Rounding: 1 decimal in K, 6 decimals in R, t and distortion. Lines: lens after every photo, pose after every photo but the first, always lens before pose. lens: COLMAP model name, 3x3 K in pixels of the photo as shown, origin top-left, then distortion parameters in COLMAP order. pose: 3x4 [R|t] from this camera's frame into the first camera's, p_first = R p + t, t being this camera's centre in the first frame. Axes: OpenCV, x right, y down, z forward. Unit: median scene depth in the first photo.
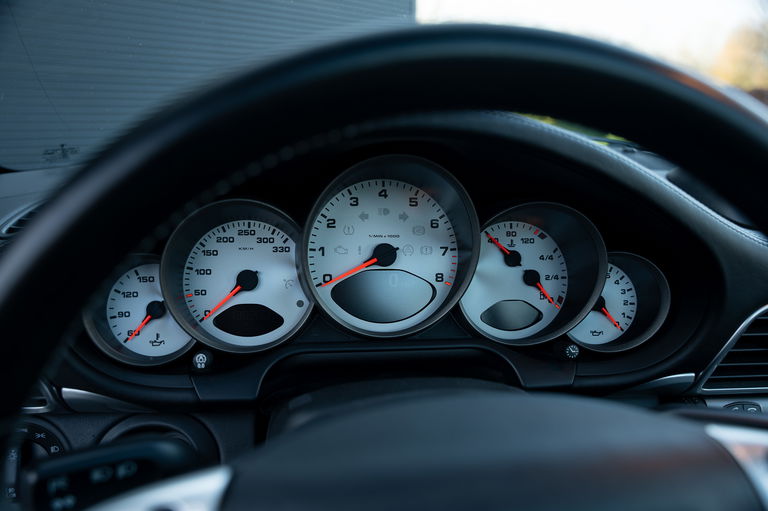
lens RADIAL K [[621.9, 0, 372.8], [0, 621.9, 260.1], [0, 0, 1]] dist [-0.091892, 0.022681]
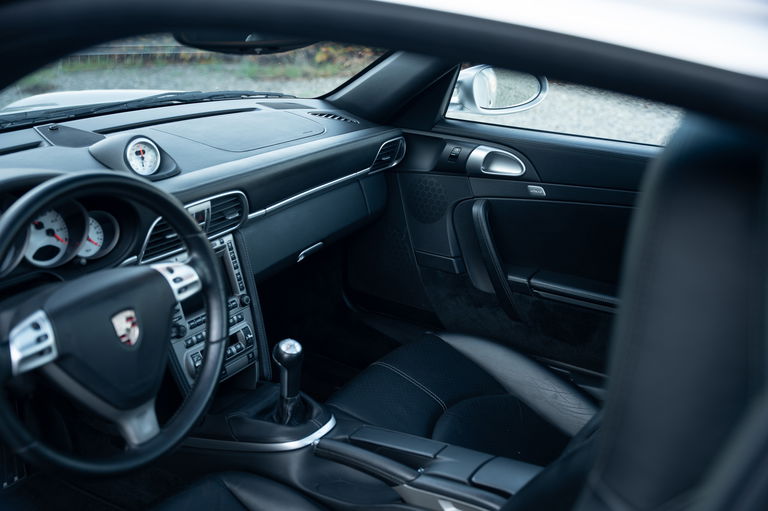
lens RADIAL K [[895.3, 0, 387.3], [0, 895.3, 260.9], [0, 0, 1]] dist [0.044125, 0.000000]
pose [[0.661272, -0.269871, 0.699921, -1.086881], [0.176414, 0.962824, 0.204567, -0.286381], [-0.729107, -0.011798, 0.684298, -1.788558]]
